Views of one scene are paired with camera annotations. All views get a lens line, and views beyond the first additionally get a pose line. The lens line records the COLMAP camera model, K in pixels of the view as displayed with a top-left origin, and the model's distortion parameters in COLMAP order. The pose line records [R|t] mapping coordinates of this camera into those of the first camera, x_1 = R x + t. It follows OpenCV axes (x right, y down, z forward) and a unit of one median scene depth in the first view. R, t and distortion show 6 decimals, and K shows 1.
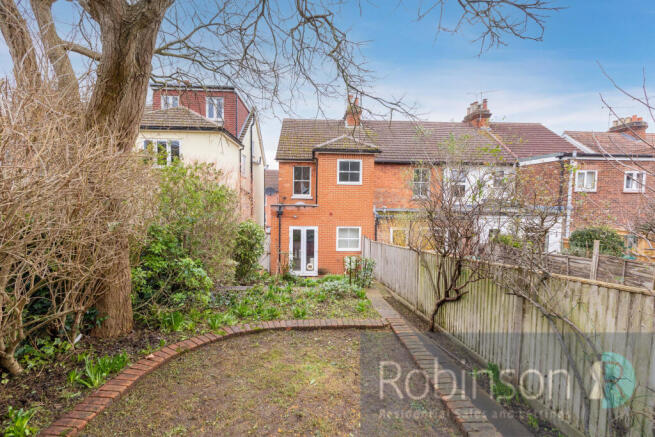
lens RADIAL K [[298.6, 0, 329.3], [0, 298.6, 219.9], [0, 0, 1]] dist [0.000608, -0.000497]
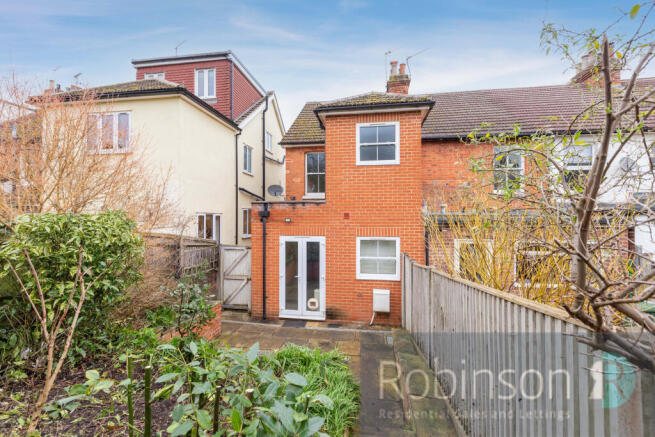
lens RADIAL K [[298.6, 0, 324.2], [0, 298.6, 216.3], [0, 0, 1]] dist [0.000608, -0.000497]
pose [[0.975205, -0.011802, -0.220988, 0.092478], [-0.005231, 0.997069, -0.076332, 0.026834], [0.221241, 0.075596, 0.972285, 0.409961]]
